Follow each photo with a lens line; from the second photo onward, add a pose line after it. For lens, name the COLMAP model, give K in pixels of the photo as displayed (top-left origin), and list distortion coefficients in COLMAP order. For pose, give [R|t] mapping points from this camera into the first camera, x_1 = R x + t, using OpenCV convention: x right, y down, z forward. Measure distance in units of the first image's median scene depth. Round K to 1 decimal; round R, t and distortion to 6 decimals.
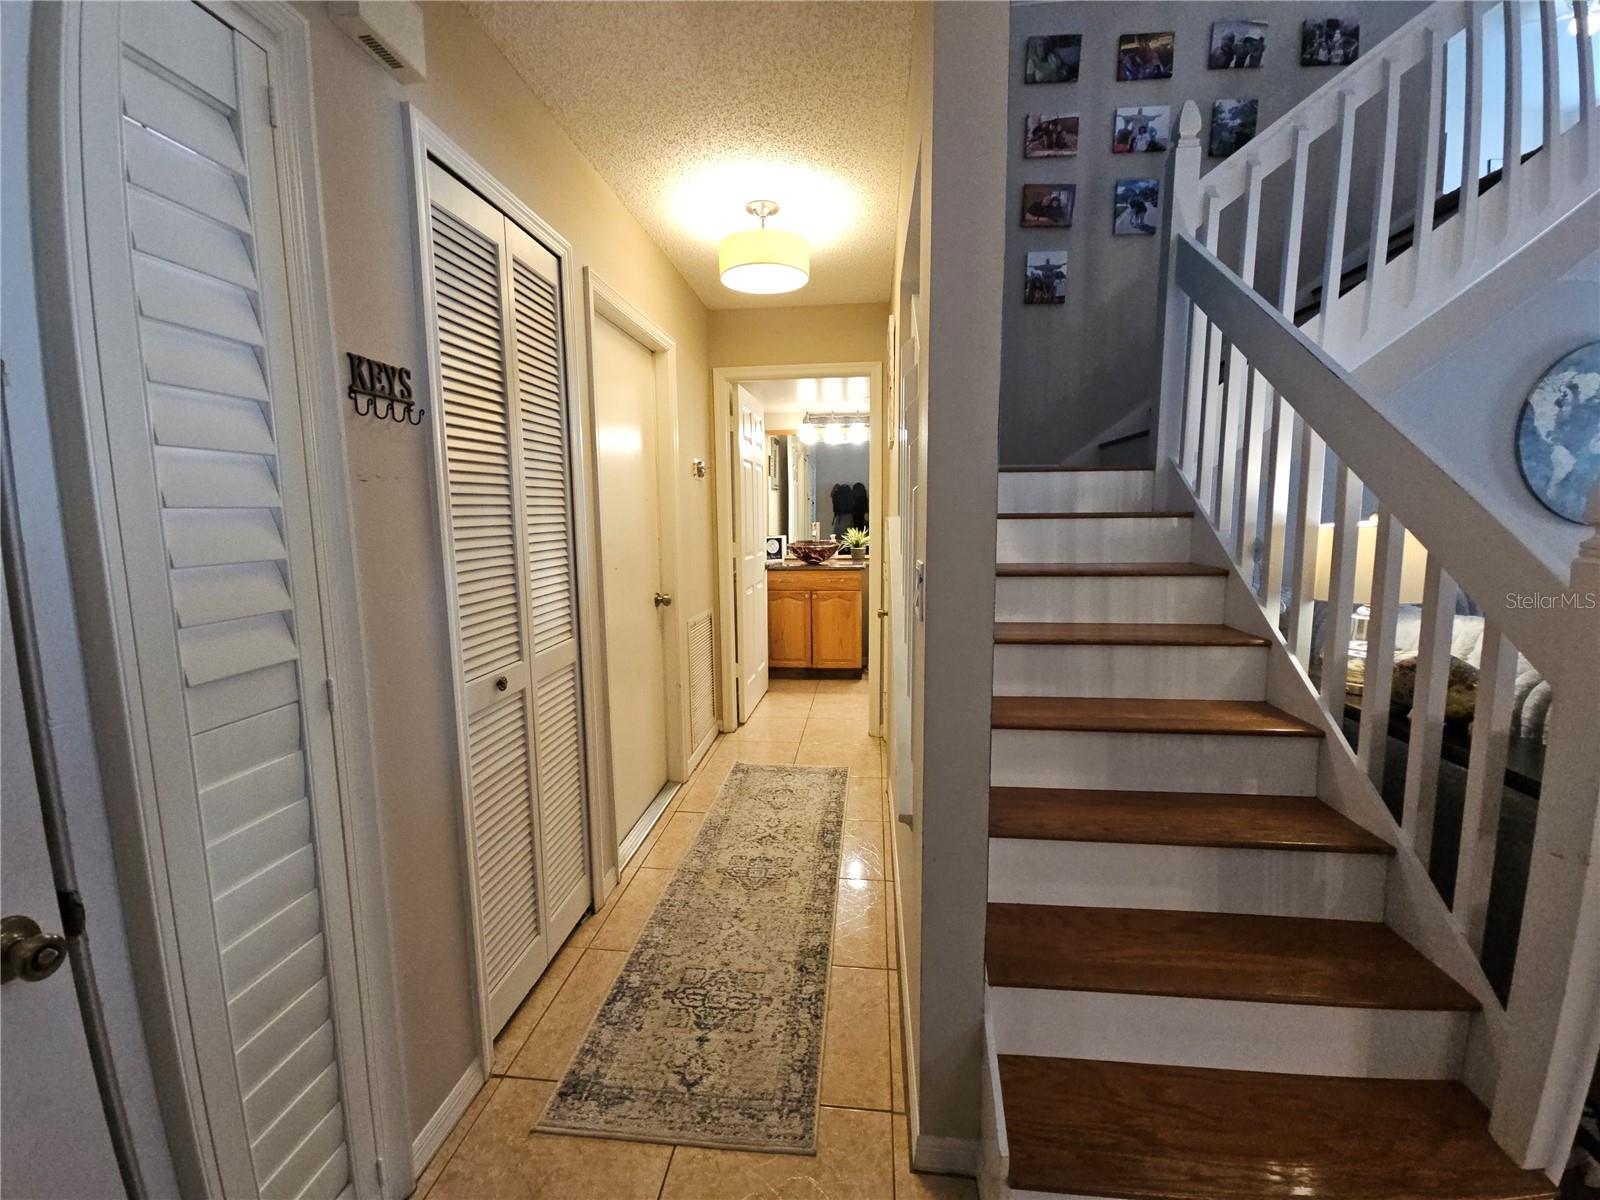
lens RADIAL K [[657.2, 0, 799.5], [0, 657.2, 594.1], [0, 0, 1]] dist [0.004529, -0.004159]
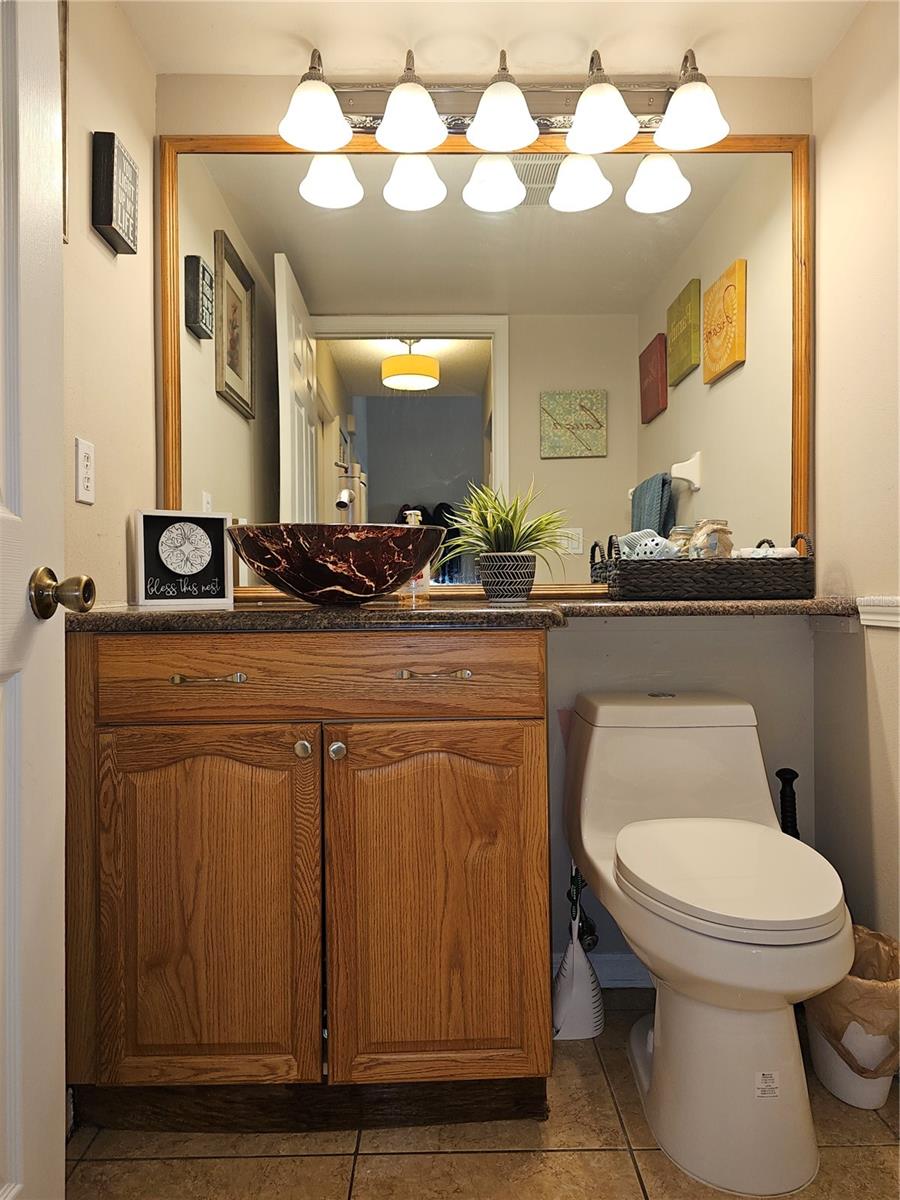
lens RADIAL K [[797.3, 0, 451.1], [0, 797.3, 599.1], [0, 0, 1]] dist [0.019638, -0.014547]
pose [[0.992352, 0.002557, 0.123413, 0.027331], [0.012518, 0.992546, -0.121225, -0.012628], [-0.122803, 0.121842, 0.984923, 0.726083]]
